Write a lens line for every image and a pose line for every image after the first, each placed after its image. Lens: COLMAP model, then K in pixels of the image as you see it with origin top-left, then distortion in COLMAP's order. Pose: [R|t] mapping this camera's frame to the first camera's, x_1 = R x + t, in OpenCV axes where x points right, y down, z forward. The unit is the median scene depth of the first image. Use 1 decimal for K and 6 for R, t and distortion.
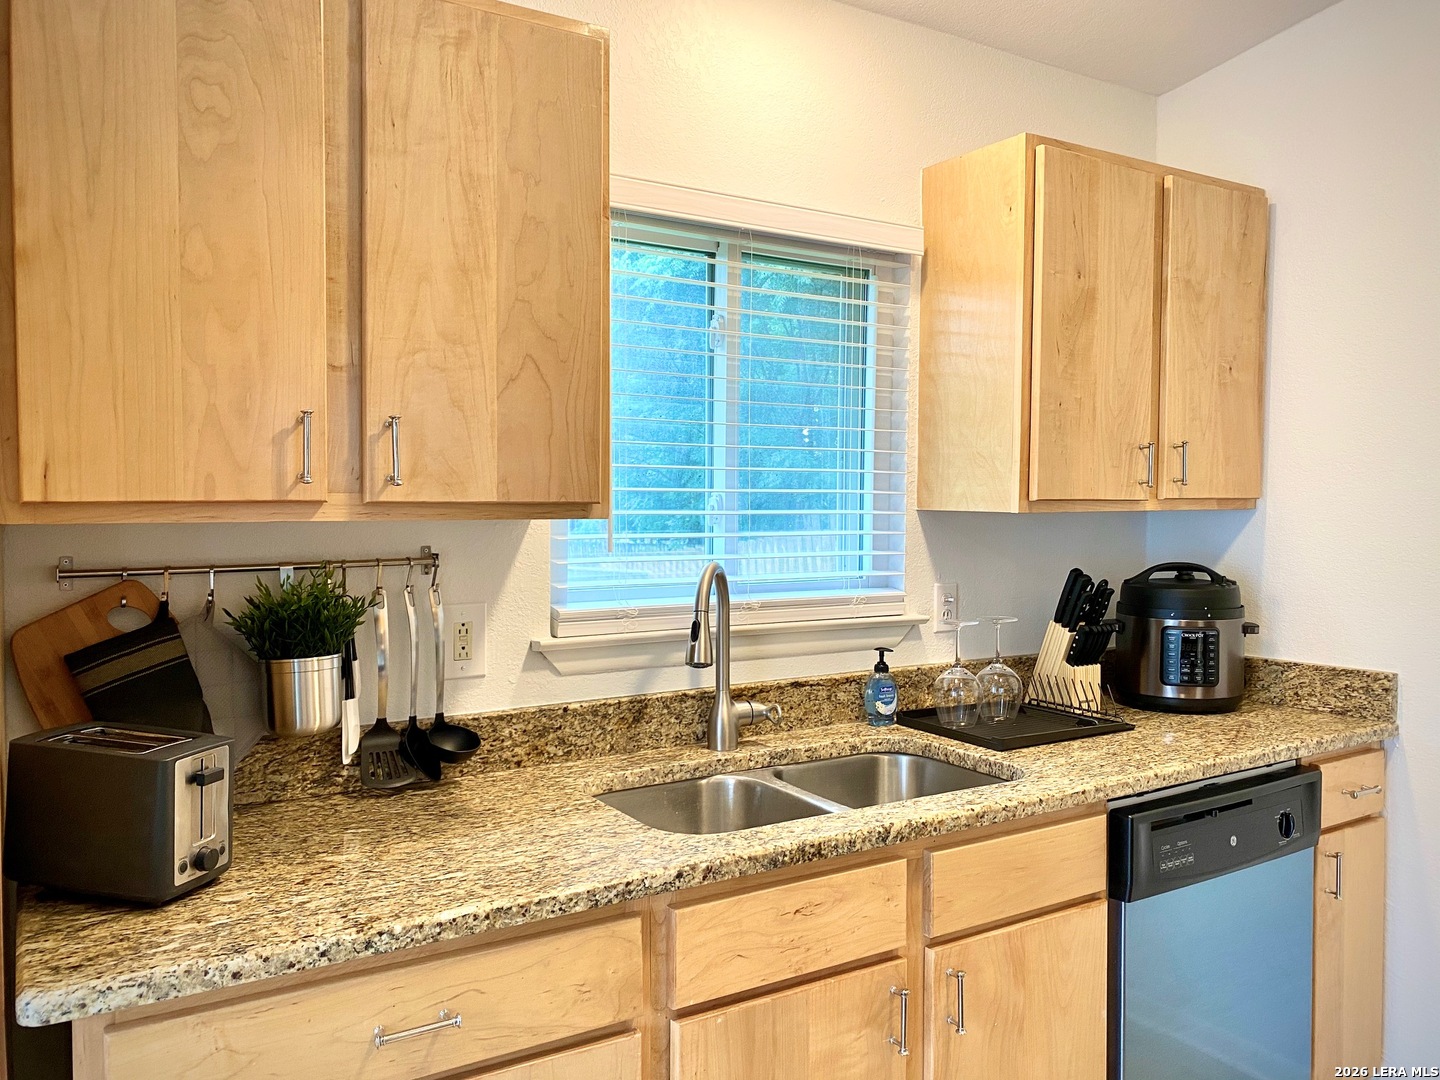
lens RADIAL K [[1092.9, 0, 721.1], [0, 1092.9, 533.1], [0, 0, 1]] dist [0.006894, -0.015091]
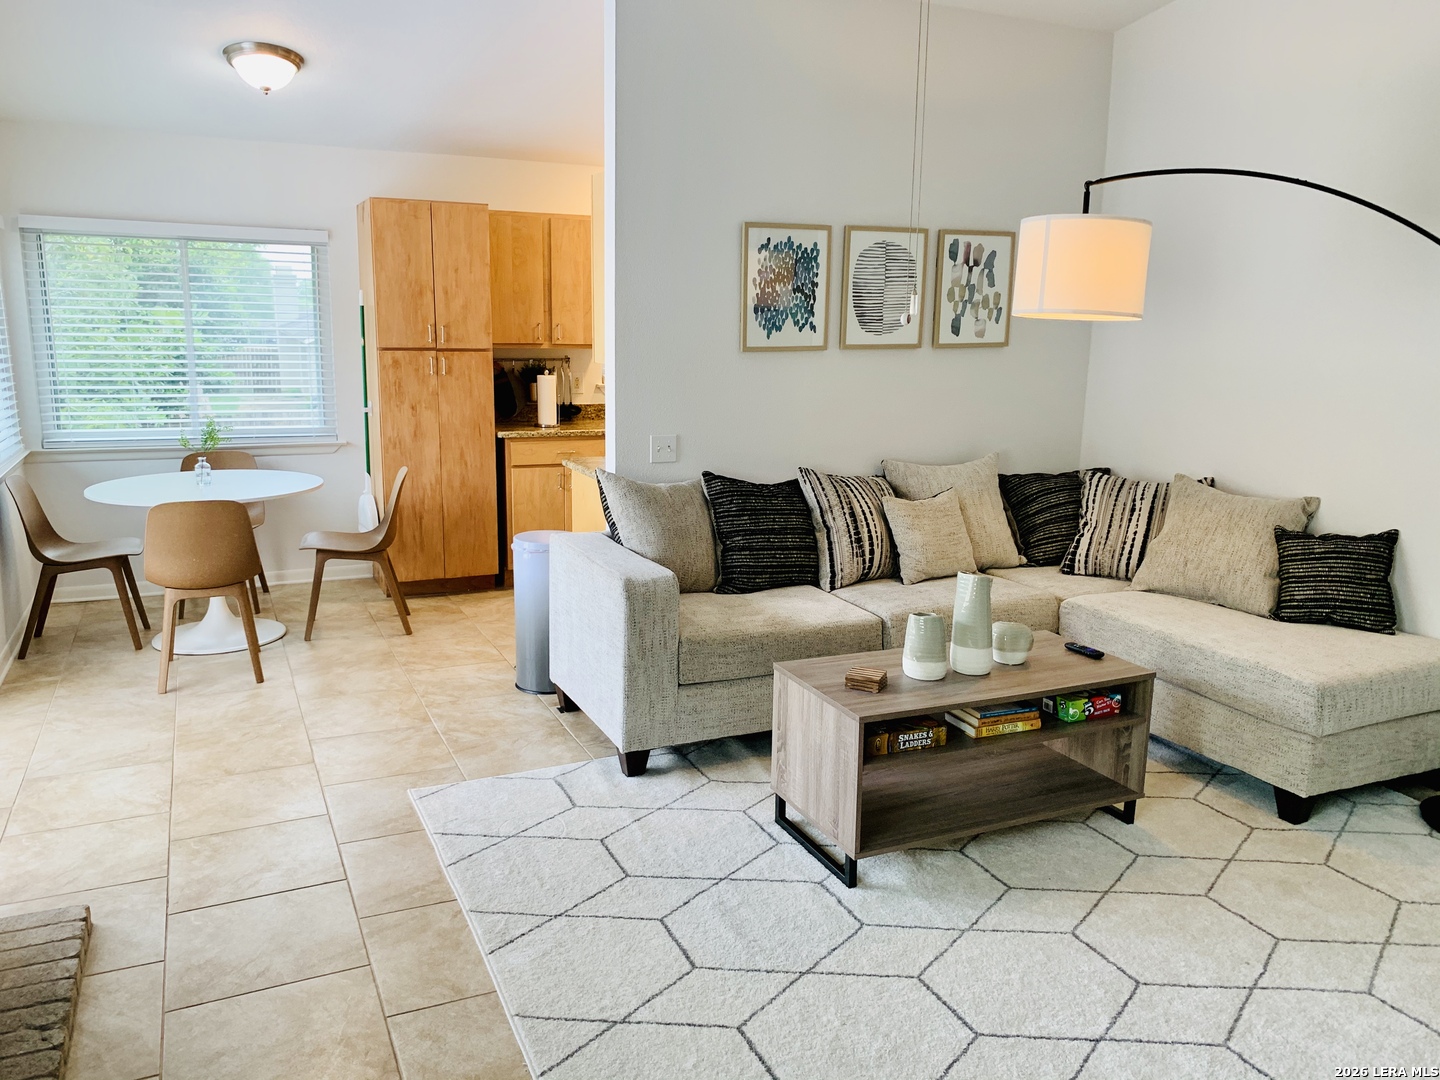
lens RADIAL K [[1126.1, 0, 713.3], [0, 1126.1, 538.3], [0, 0, 1]] dist [0.037891, -0.001153]
pose [[0.990697, 0.031385, -0.132421, 0.891530], [-0.010429, 0.987692, 0.156062, 0.027719], [0.135689, -0.153229, 0.978831, -3.294272]]
